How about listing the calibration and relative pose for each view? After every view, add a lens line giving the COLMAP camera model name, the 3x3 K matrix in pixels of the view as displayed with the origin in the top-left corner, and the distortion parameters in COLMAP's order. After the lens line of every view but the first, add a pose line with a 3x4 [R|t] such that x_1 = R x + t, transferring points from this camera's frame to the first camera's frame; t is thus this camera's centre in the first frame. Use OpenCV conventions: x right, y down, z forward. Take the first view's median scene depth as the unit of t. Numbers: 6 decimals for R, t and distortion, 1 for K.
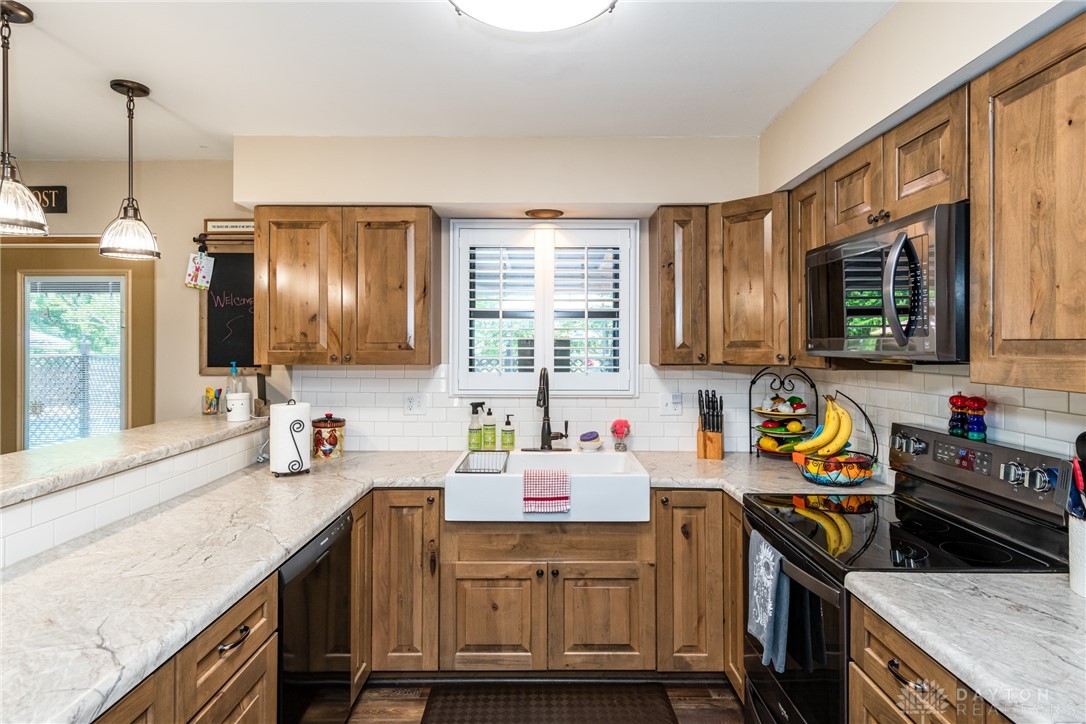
lens RADIAL K [[600.6, 0, 547.3], [0, 600.6, 343.3], [0, 0, 1]] dist [0.030431, -0.011429]
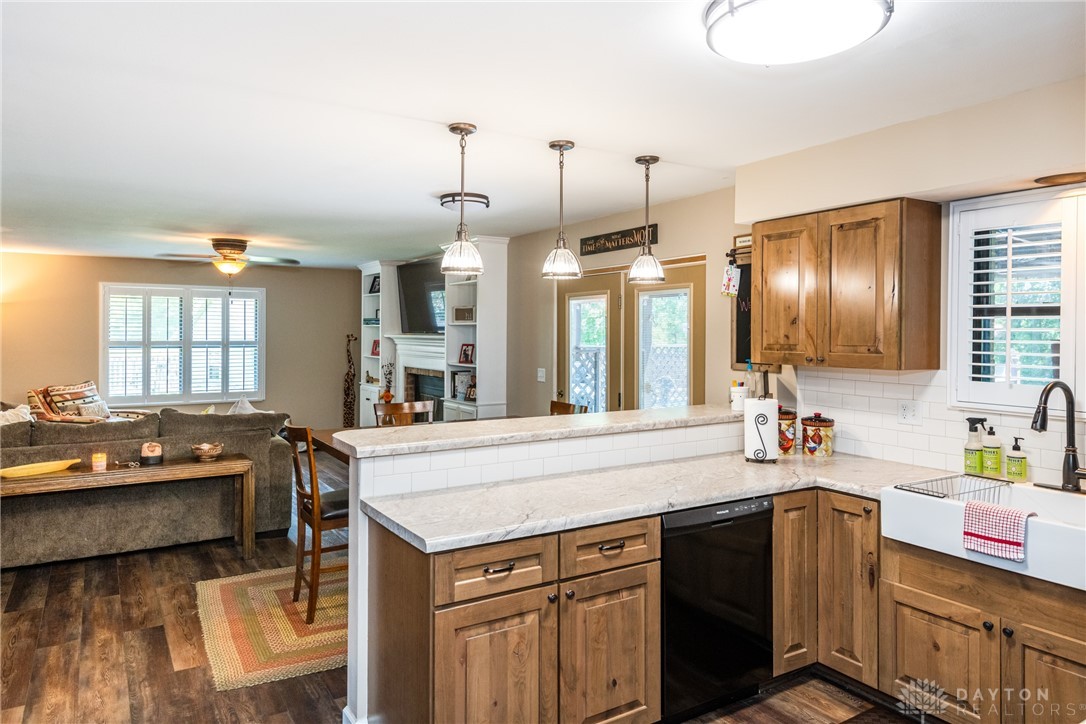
lens RADIAL K [[728.7, 0, 541.3], [0, 728.7, 333.7], [0, 0, 1]] dist [0.046626, -0.027518]
pose [[0.522530, 0.003507, -0.852614, 0.492561], [0.003092, 0.999977, 0.006008, -0.029751], [0.852616, -0.005776, 0.522507, -0.057417]]
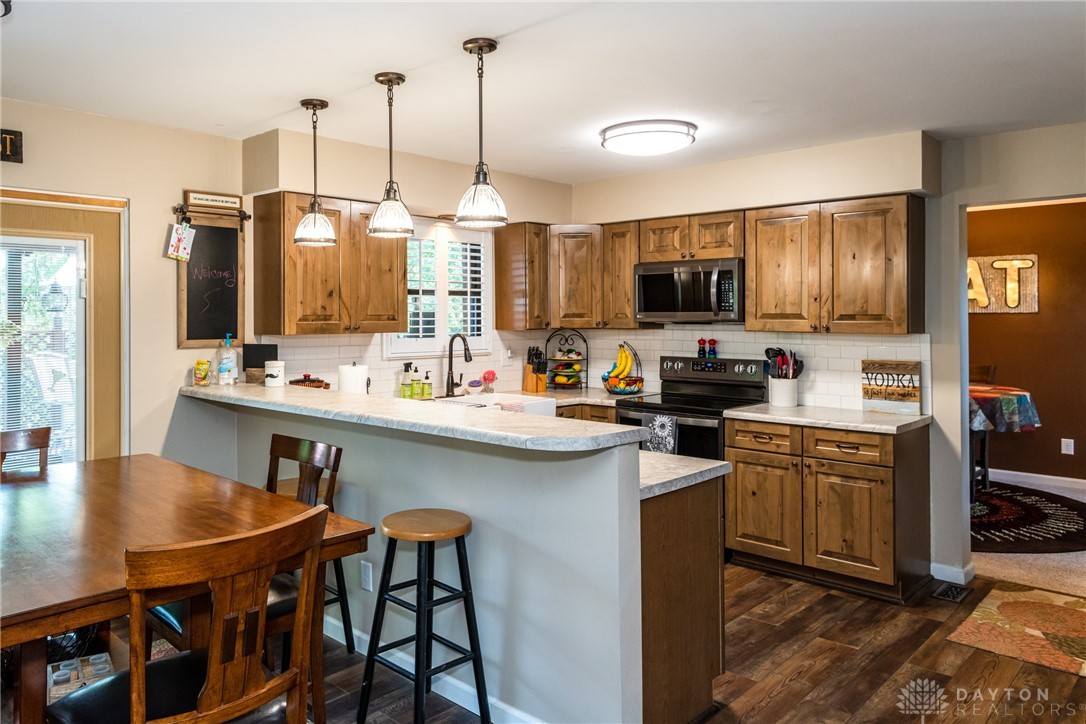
lens RADIAL K [[728.7, 0, 493.3], [0, 728.7, 312.7], [0, 0, 1]] dist [0.046626, -0.027518]
pose [[0.708895, 0.000347, 0.705314, -1.176484], [0.000674, 0.999999, -0.001169, -0.003769], [-0.705314, 0.001304, 0.708894, -0.219587]]
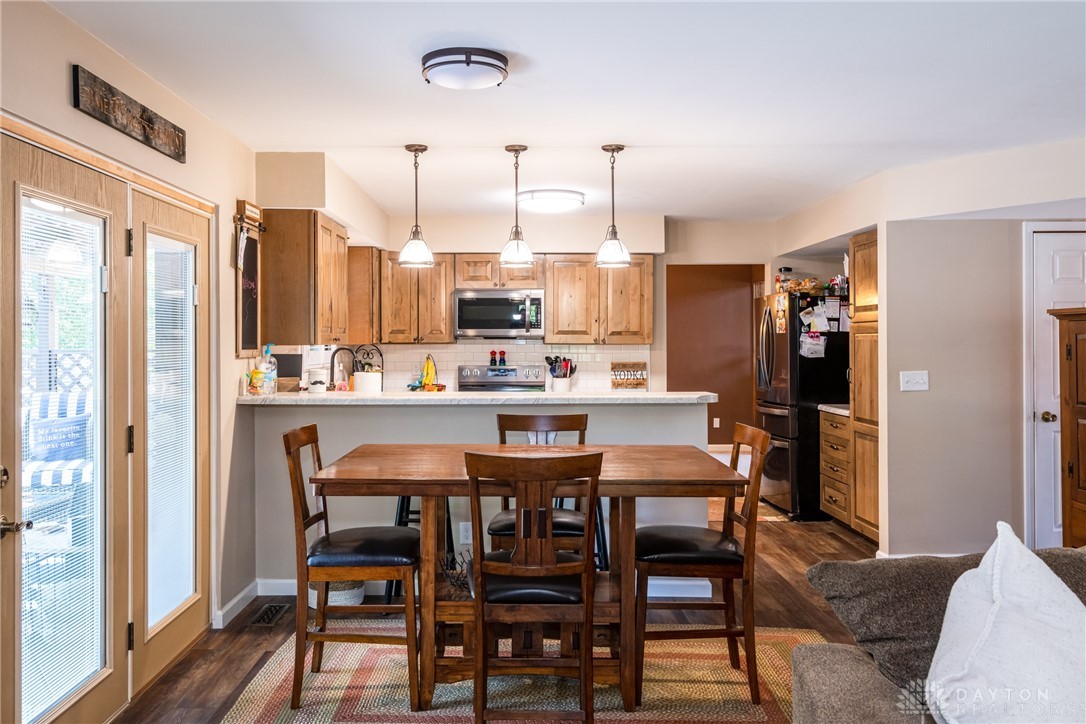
lens RADIAL K [[880.6, 0, 510.0], [0, 880.6, 335.1], [0, 0, 1]] dist [0.048852, -0.033463]
pose [[-0.014927, 0.006501, 0.999867, -2.282318], [-0.003325, 0.999973, -0.006552, 0.028100], [-0.999883, -0.003423, -0.014905, 0.692597]]
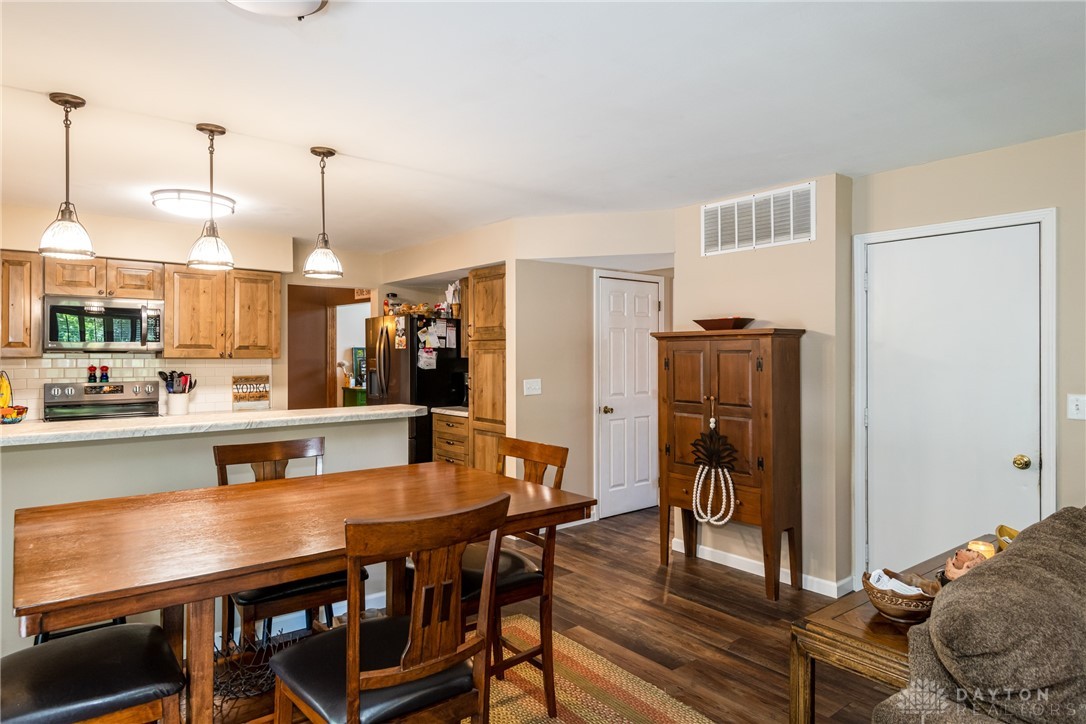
lens RADIAL K [[658.1, 0, 535.9], [0, 658.1, 350.1], [0, 0, 1]] dist [0.022020, -0.013275]
pose [[-0.642569, 0.004558, 0.766215, -1.752085], [-0.003977, 0.999949, -0.009284, 0.027052], [-0.766218, -0.009012, -0.642518, 0.945682]]
